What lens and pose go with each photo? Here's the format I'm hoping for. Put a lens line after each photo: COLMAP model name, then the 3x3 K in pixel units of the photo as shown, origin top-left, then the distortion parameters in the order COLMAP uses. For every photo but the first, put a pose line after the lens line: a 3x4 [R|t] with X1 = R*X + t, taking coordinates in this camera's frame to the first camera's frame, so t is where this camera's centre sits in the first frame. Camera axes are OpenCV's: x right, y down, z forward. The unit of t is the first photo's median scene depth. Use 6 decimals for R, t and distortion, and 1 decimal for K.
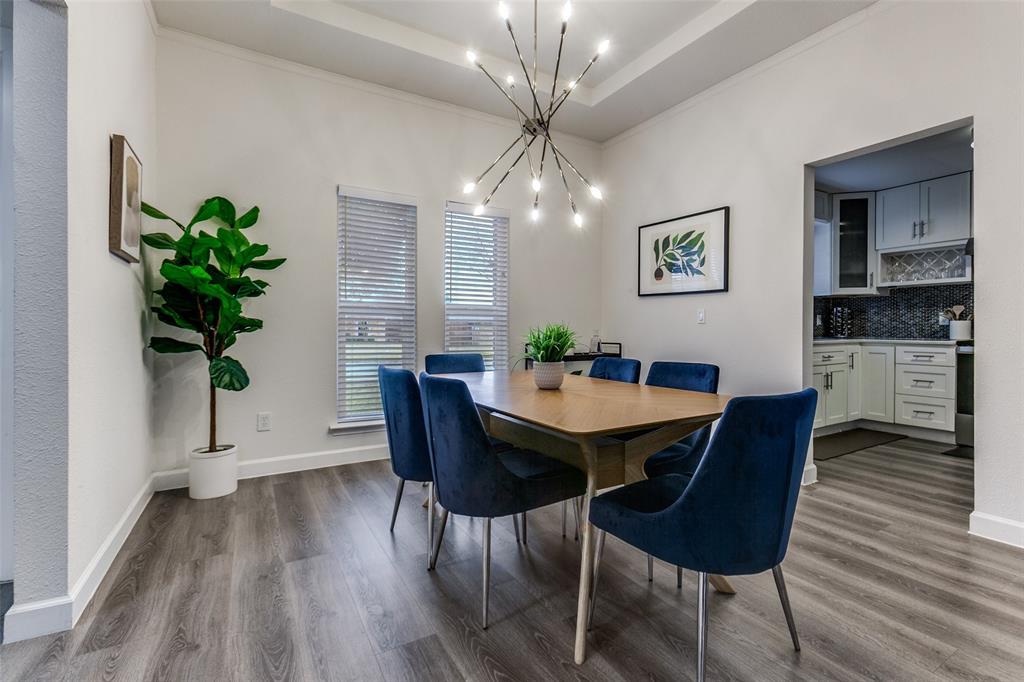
lens RADIAL K [[447.8, 0, 513.5], [0, 447.8, 337.9], [0, 0, 1]] dist [0.002444, 0.000208]
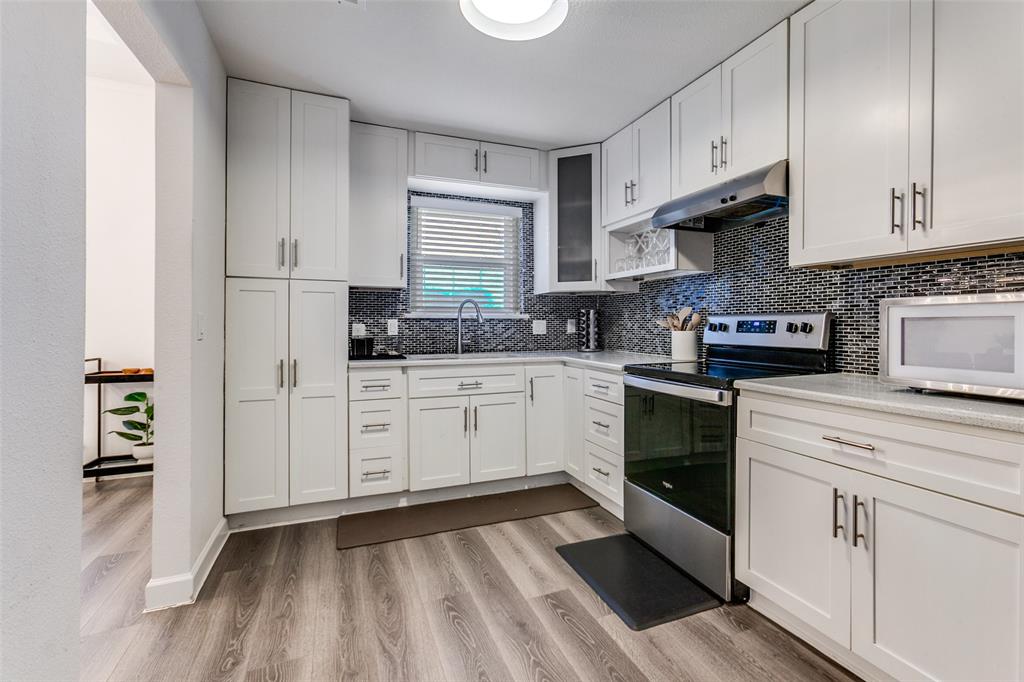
lens RADIAL K [[447.8, 0, 510.7], [0, 447.8, 331.2], [0, 0, 1]] dist [0.002444, 0.000208]
pose [[0.988344, -0.000223, -0.152234, 0.775435], [-0.000236, 0.999995, -0.002997, -0.032856], [0.152234, 0.002998, 0.988340, 0.295371]]
